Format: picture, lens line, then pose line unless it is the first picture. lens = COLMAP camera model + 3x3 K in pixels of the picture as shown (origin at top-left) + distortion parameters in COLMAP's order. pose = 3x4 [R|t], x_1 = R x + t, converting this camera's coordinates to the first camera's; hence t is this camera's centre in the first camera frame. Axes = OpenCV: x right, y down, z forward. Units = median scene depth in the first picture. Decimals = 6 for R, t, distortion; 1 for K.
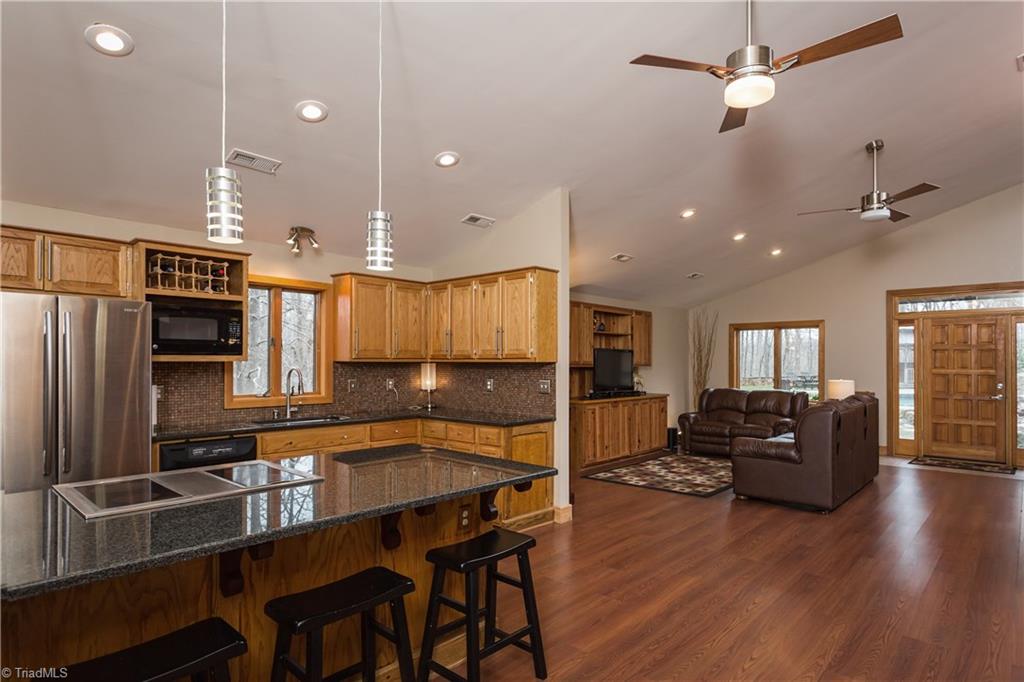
lens RADIAL K [[562.1, 0, 513.8], [0, 562.1, 361.8], [0, 0, 1]] dist [-0.000200, -0.000042]
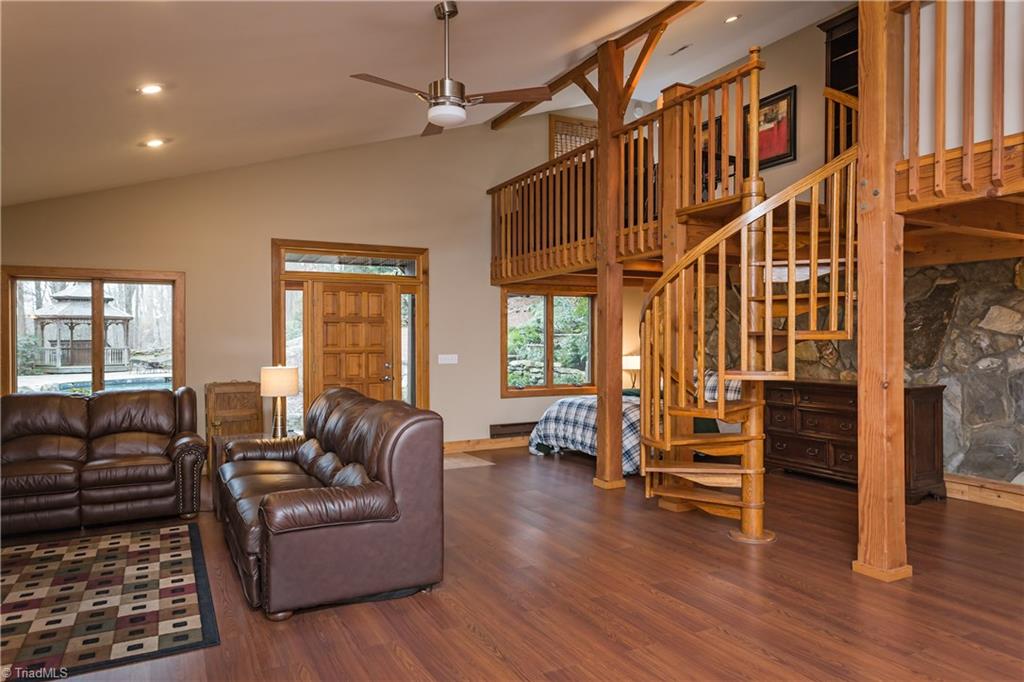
lens RADIAL K [[684.8, 0, 512.9], [0, 684.8, 353.5], [0, 0, 1]] dist [0.001455, 0.000459]
pose [[0.337372, -0.023245, 0.941084, -0.060434], [0.002440, 0.999713, 0.023819, -0.000432], [-0.941368, -0.005739, 0.337332, 0.425982]]
